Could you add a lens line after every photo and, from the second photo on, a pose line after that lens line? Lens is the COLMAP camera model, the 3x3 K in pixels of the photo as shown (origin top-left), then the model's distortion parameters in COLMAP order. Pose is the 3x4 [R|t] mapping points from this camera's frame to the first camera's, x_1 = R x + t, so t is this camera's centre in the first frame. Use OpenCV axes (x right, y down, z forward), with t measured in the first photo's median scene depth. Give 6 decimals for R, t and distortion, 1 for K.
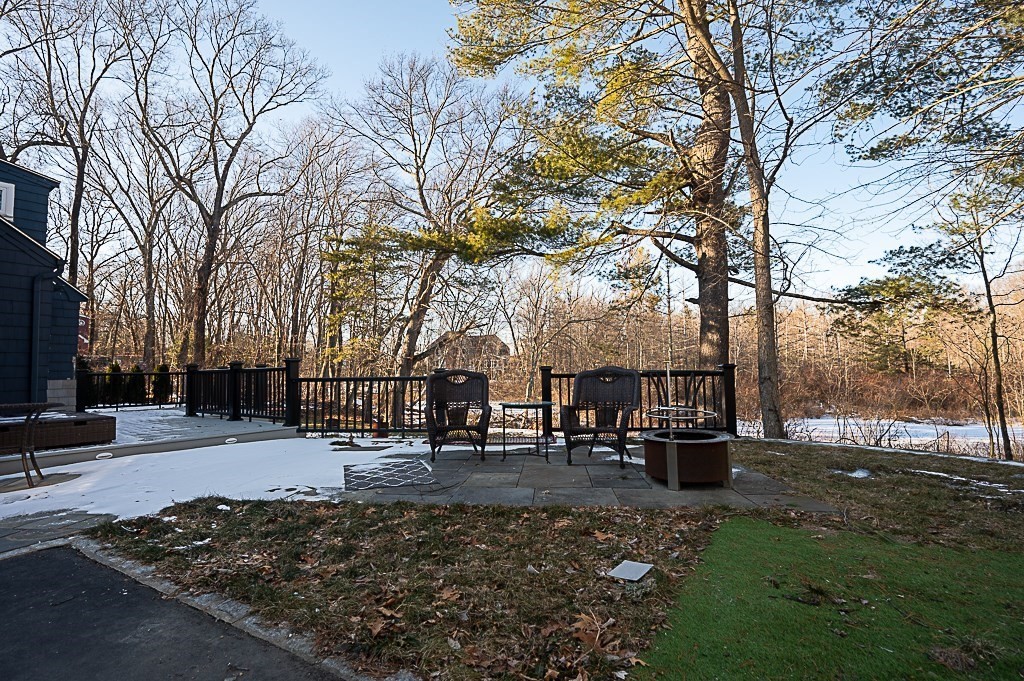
lens RADIAL K [[477.2, 0, 512.0], [0, 477.2, 340.5], [0, 0, 1]] dist [-0.014248, 0.001527]
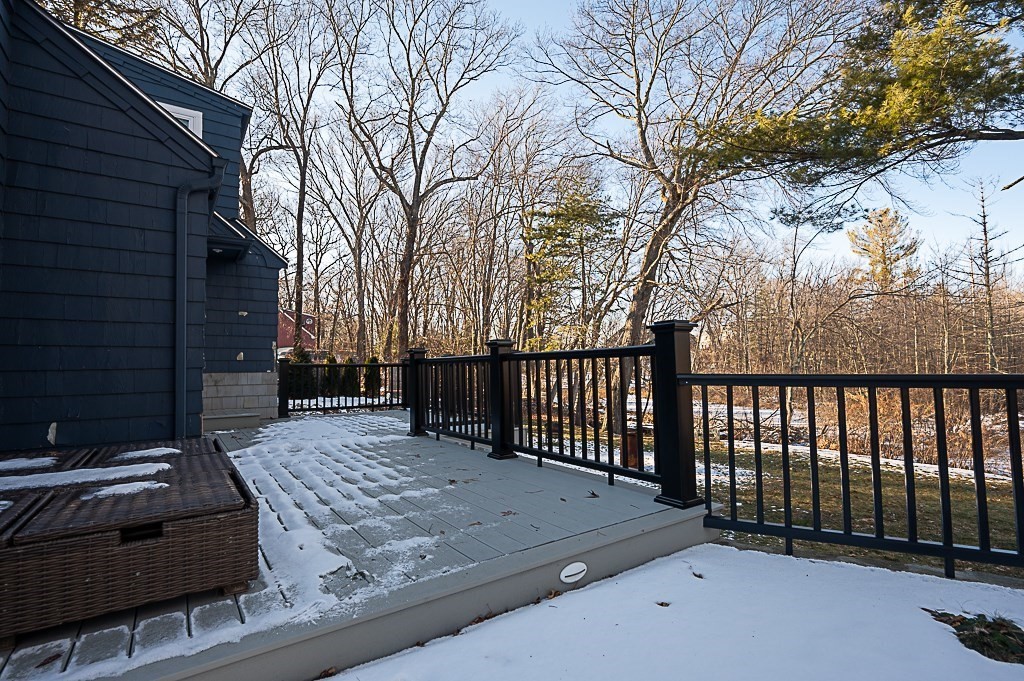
lens RADIAL K [[487.4, 0, 512.0], [0, 487.4, 340.5], [0, 0, 1]] dist [0.000081, 0.000124]
pose [[0.937987, -0.013301, -0.346416, -0.092605], [0.017725, 0.999797, 0.009605, 0.009665], [0.346218, -0.015150, 0.938032, 0.122967]]
